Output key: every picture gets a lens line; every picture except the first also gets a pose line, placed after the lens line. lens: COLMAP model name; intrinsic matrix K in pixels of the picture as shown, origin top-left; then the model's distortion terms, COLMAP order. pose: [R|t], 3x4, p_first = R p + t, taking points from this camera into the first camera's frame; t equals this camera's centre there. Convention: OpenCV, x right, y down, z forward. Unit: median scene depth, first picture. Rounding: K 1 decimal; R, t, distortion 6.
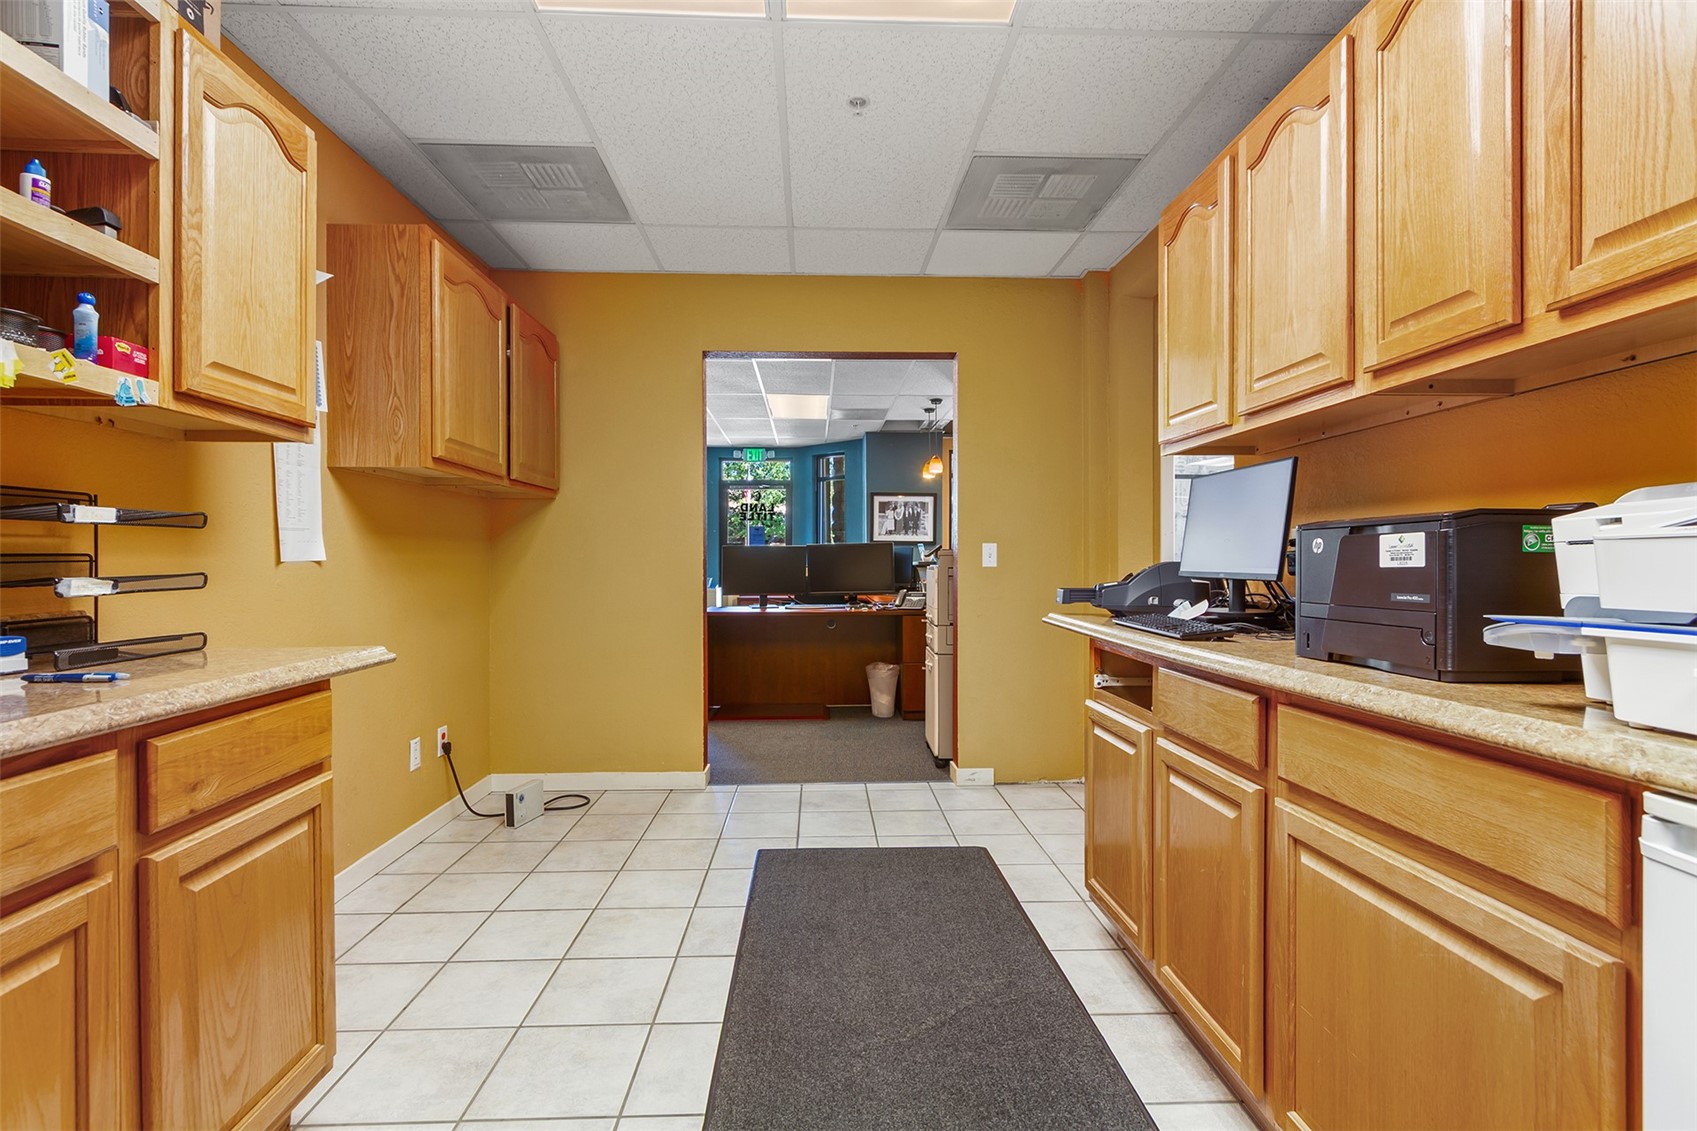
lens RADIAL K [[792.7, 0, 844.4], [0, 792.7, 564.8], [0, 0, 1]] dist [-0.000046, -0.000003]
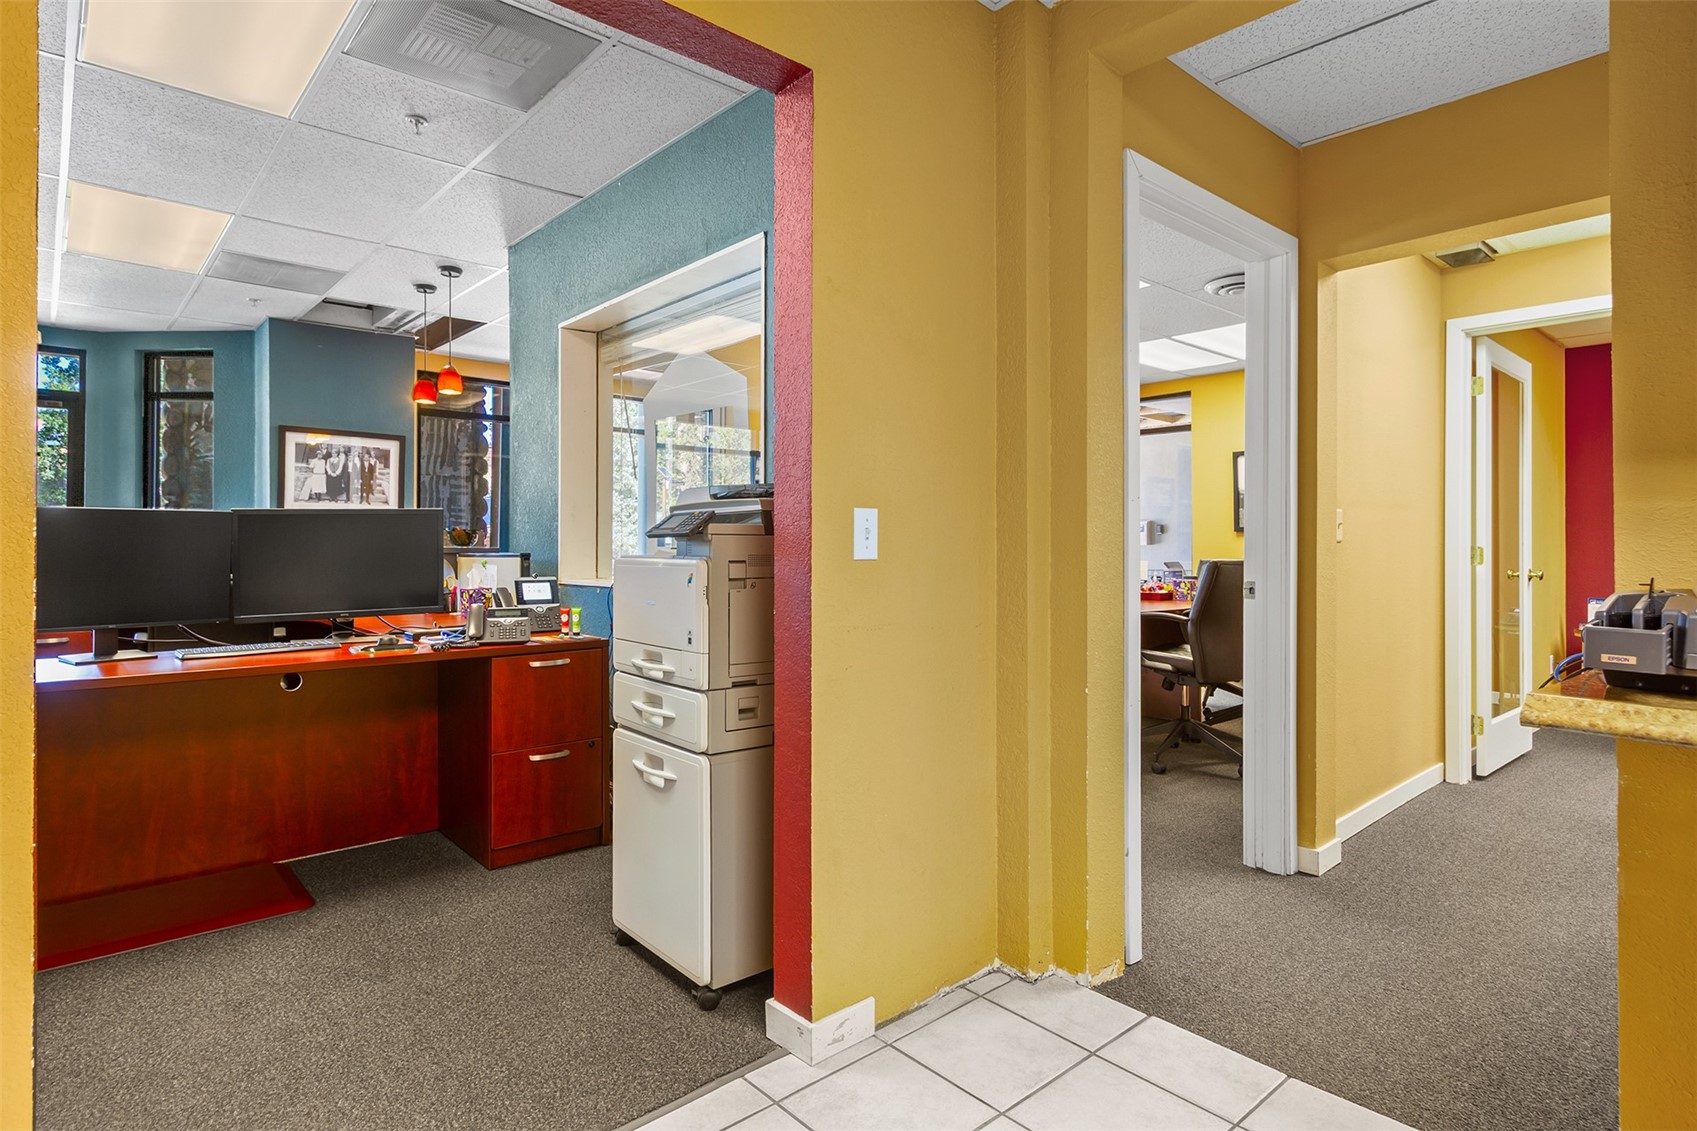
lens RADIAL K [[882.9, 0, 856.4], [0, 882.9, 560.2], [0, 0, 1]] dist [-0.000203, -0.000448]
pose [[0.766874, -0.011181, 0.641701, -0.057626], [0.003222, 0.999903, 0.013572, -0.001571], [-0.641790, -0.008341, 0.766835, 0.244442]]
